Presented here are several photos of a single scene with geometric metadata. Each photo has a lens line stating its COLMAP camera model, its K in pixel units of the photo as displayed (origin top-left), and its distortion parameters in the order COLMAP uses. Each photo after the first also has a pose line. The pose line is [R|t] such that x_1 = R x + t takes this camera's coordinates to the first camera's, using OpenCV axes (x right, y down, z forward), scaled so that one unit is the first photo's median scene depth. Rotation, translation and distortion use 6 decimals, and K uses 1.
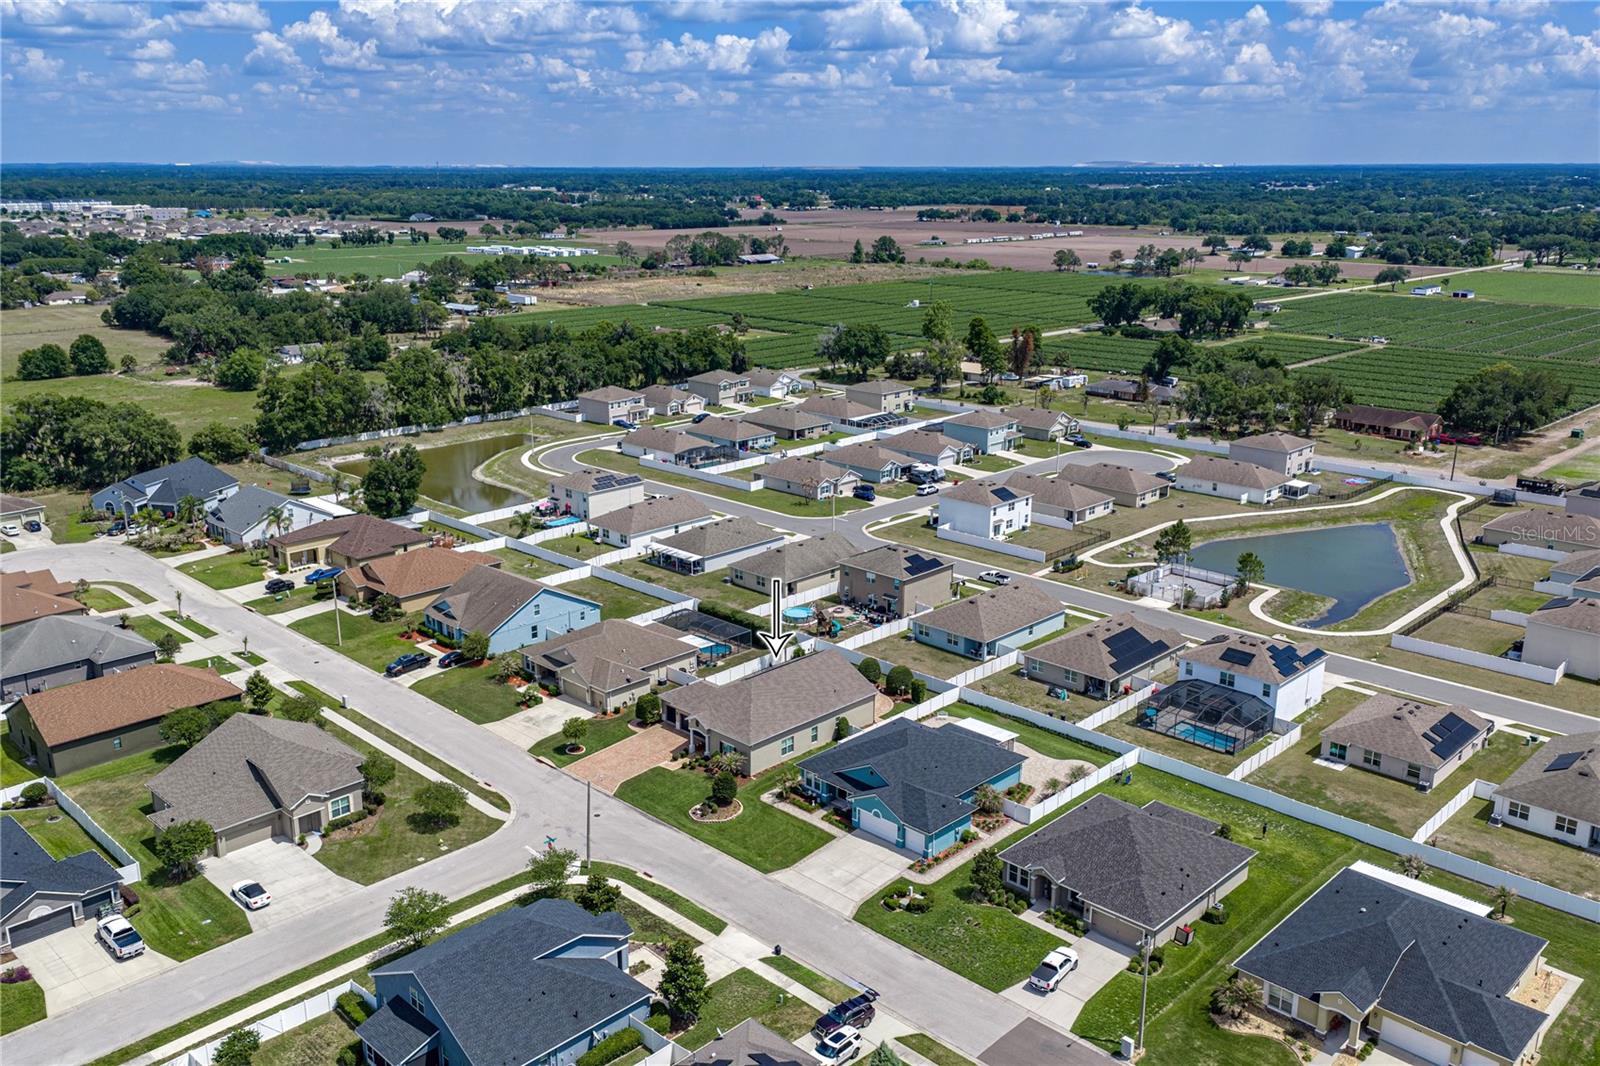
lens RADIAL K [[1313.7, 0, 805.1], [0, 1313.7, 553.1], [0, 0, 1]] dist [0.042633, -0.037089]
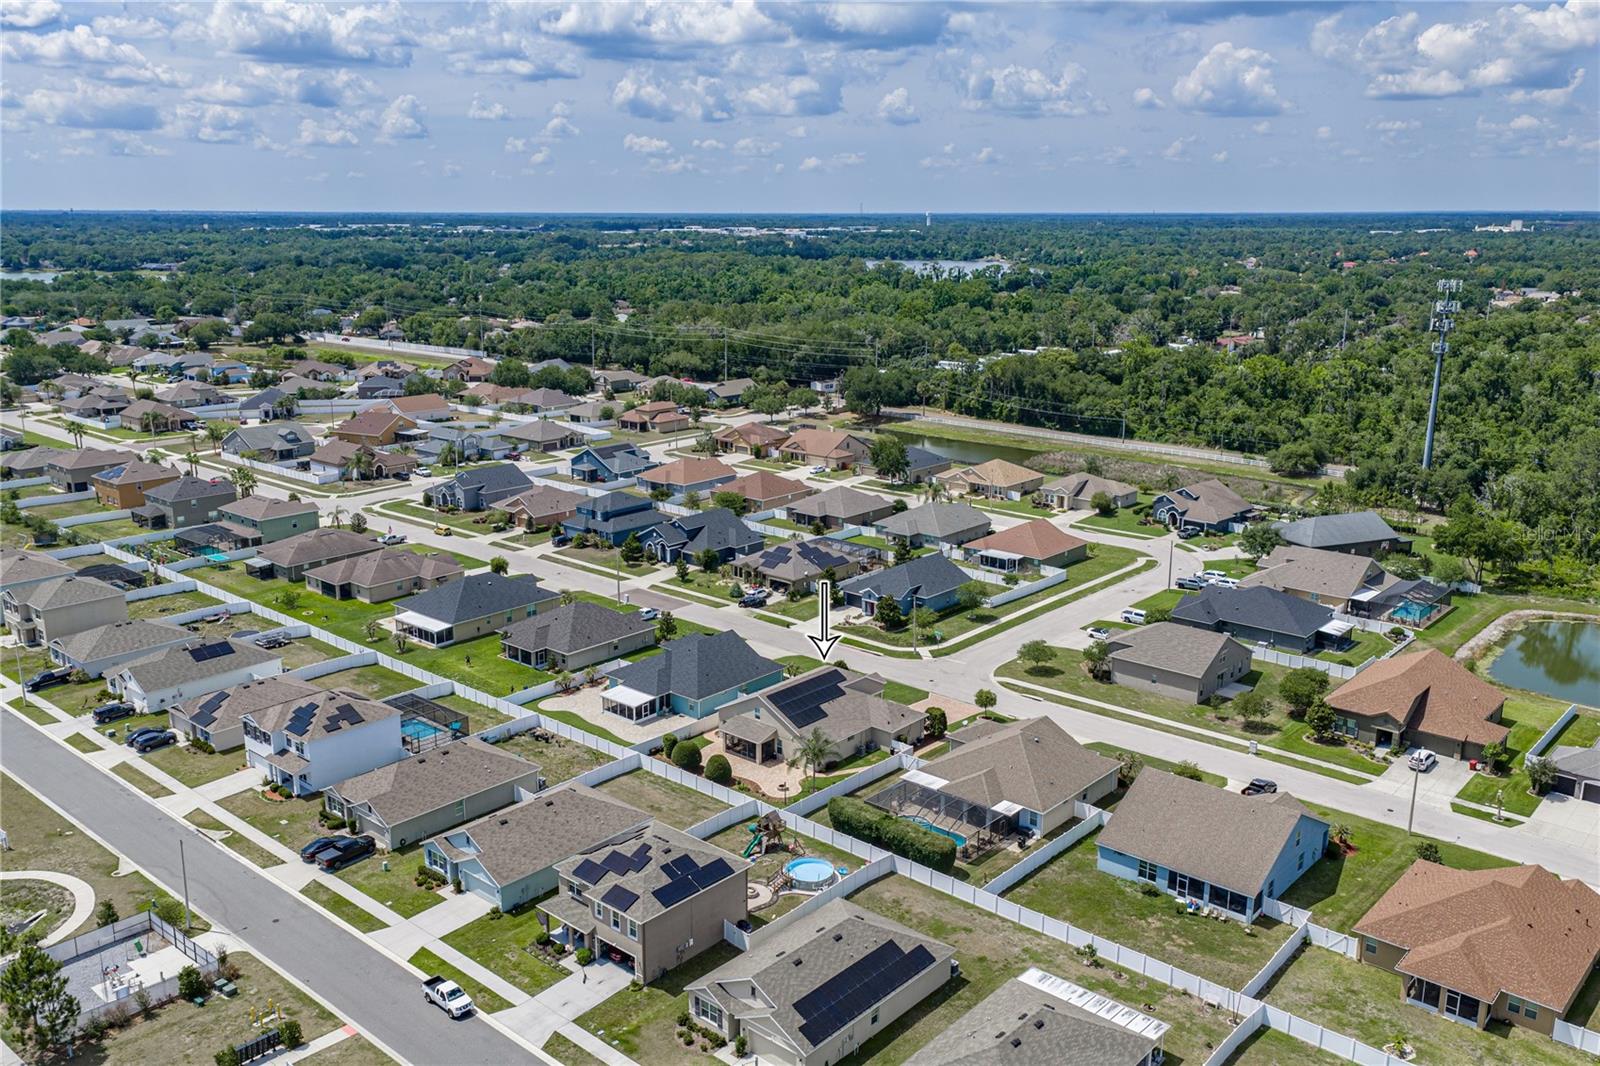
lens RADIAL K [[1324.5, 0, 800.0], [0, 1324.5, 533.0], [0, 0, 1]] dist [0.037878, -0.021628]
pose [[-0.998685, 0.012403, -0.049750, 0.031113], [-0.014367, 0.863745, 0.503723, -0.435354], [0.049219, 0.503776, -0.862431, 1.468740]]
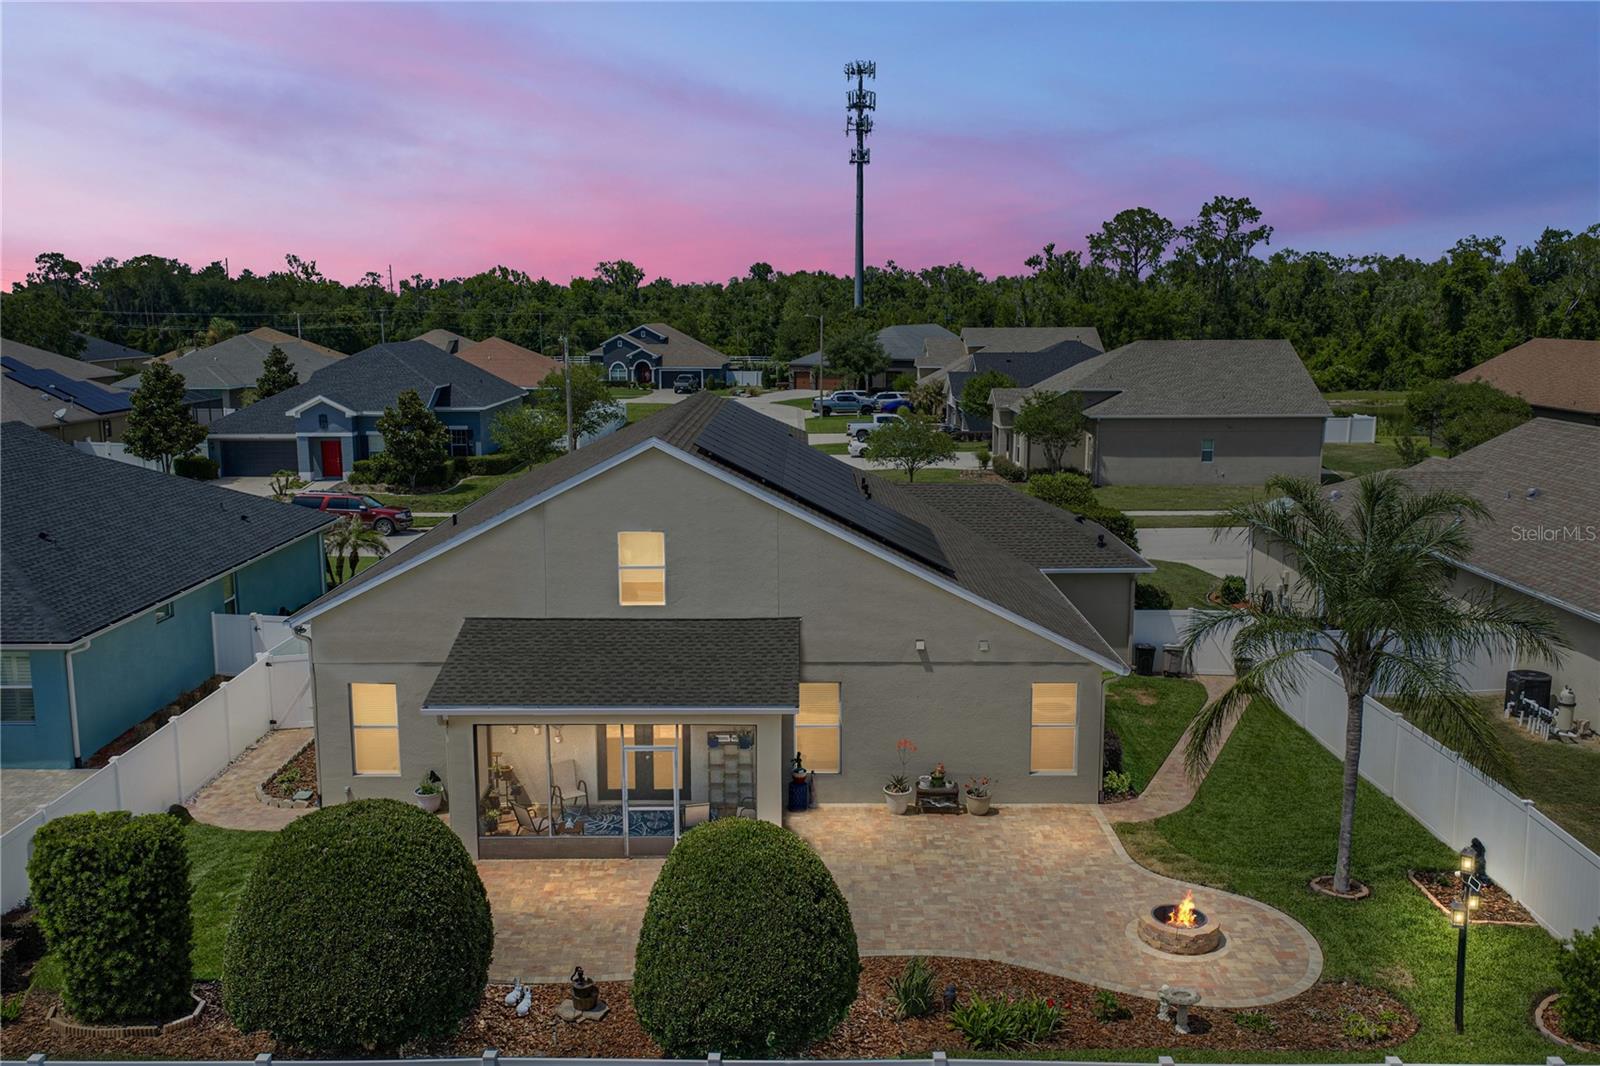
lens RADIAL K [[1385.8, 0, 800.0], [0, 1385.8, 533.0], [0, 0, 1]] dist [0.023355, 0.009830]
pose [[-0.717267, 0.118070, -0.686722, 0.102321], [-0.195268, 0.911991, 0.360754, 0.015384], [0.668879, 0.392851, -0.631086, 0.917000]]
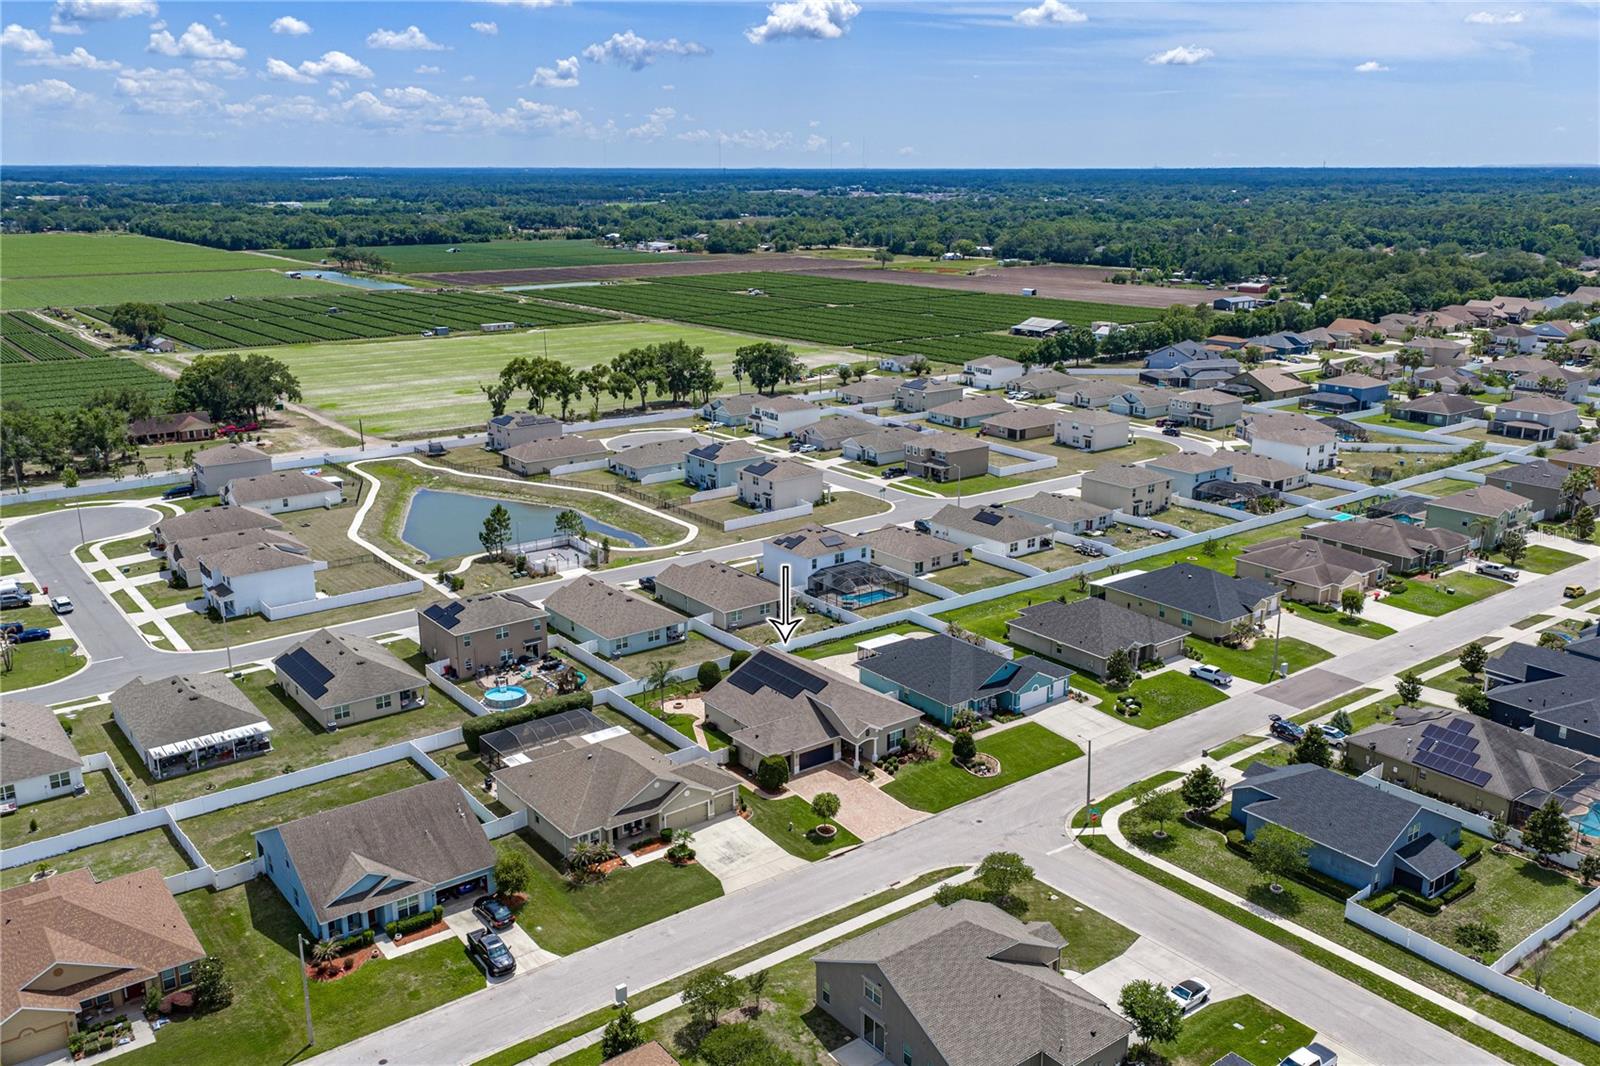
lens RADIAL K [[1324.5, 0, 800.0], [0, 1324.5, 533.0], [0, 0, 1]] dist [0.037878, -0.021628]
pose [[0.143867, -0.264095, 0.953706, -0.748520], [0.280468, 0.935098, 0.216634, -0.179398], [-0.949021, 0.236317, 0.208600, 0.607131]]
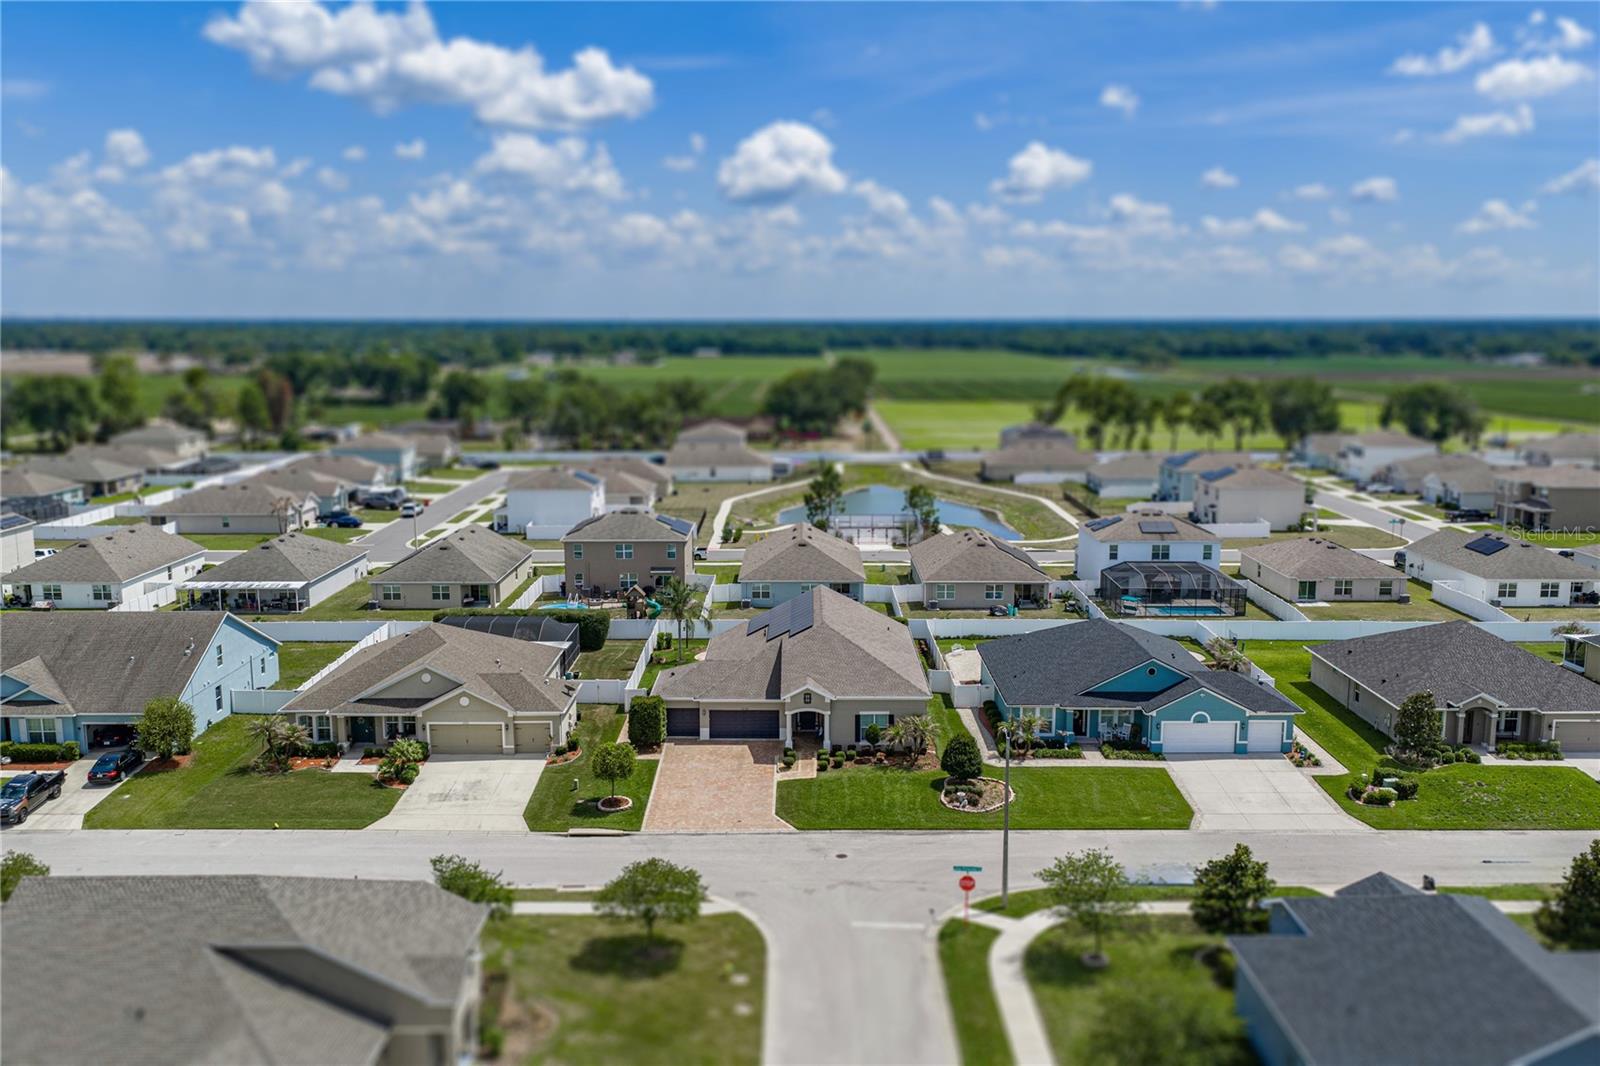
lens RADIAL K [[1340.4, 0, 800.0], [0, 1340.4, 533.0], [0, 0, 1]] dist [0.041091, -0.024623]
pose [[0.717455, -0.110451, 0.687793, -0.379422], [0.197939, 0.978976, -0.049264, 0.063830], [-0.667891, 0.171485, 0.724233, 0.405896]]
